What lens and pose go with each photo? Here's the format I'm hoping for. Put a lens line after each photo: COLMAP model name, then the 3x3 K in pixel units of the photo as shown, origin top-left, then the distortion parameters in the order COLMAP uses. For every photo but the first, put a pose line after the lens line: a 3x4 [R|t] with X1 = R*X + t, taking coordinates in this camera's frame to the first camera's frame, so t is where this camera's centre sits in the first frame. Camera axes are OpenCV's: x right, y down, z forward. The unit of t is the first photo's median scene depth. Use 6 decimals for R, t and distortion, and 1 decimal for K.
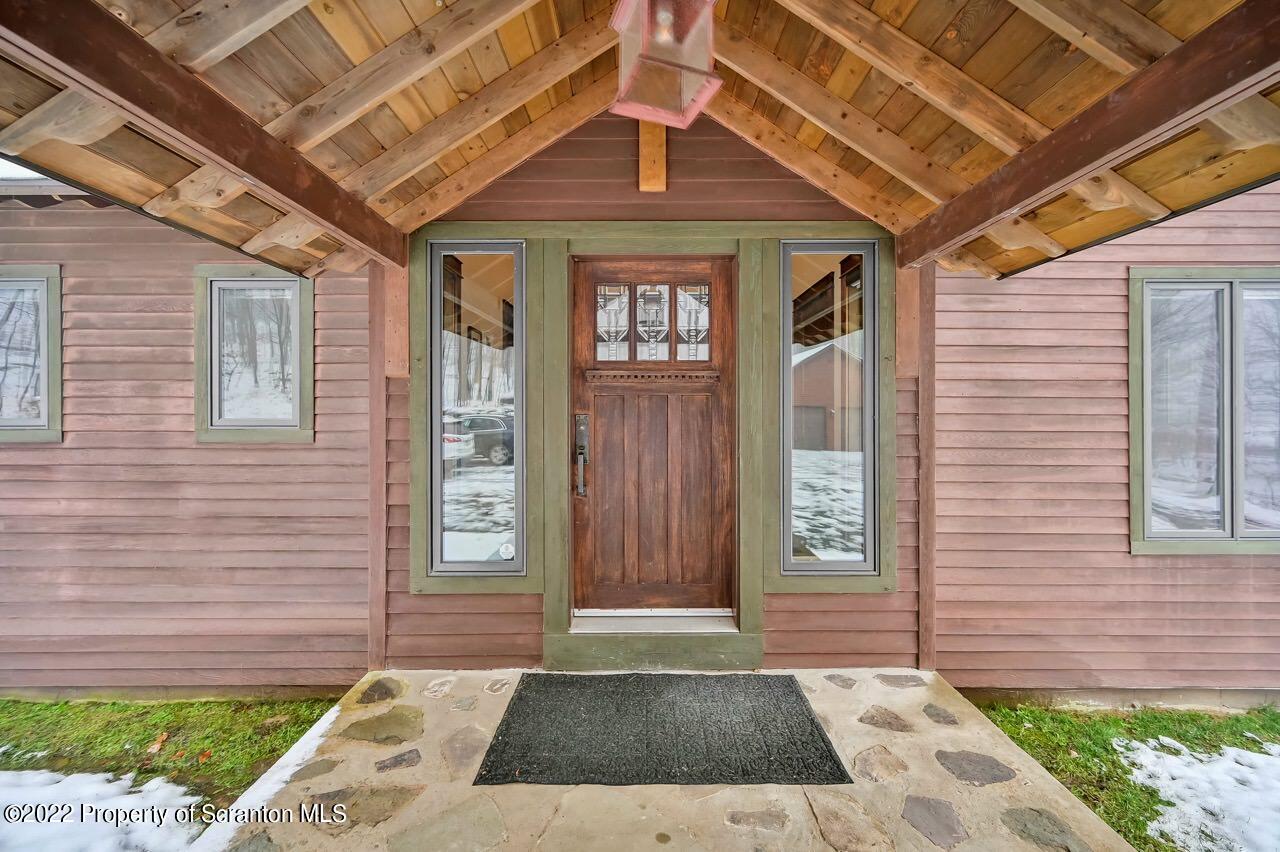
lens RADIAL K [[512.2, 0, 639.6], [0, 512.2, 407.8], [0, 0, 1]] dist [0.000422, 0.000089]
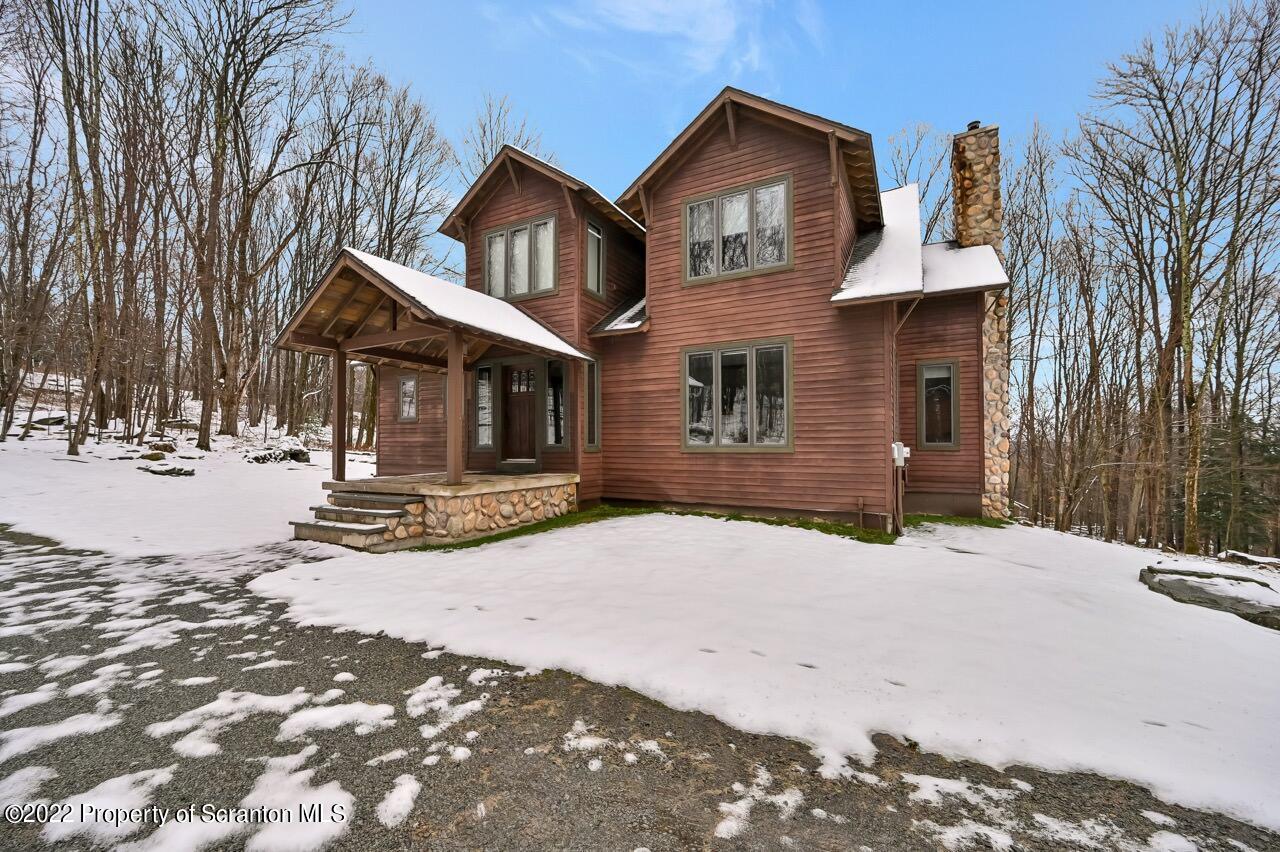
lens RADIAL K [[506.1, 0, 644.3], [0, 506.1, 428.8], [0, 0, 1]] dist [-0.001265, 0.000235]
pose [[0.882927, -0.019115, -0.469121, 2.044447], [0.009883, 0.999706, -0.022134, 0.215851], [0.469406, 0.014906, 0.882857, -1.471513]]
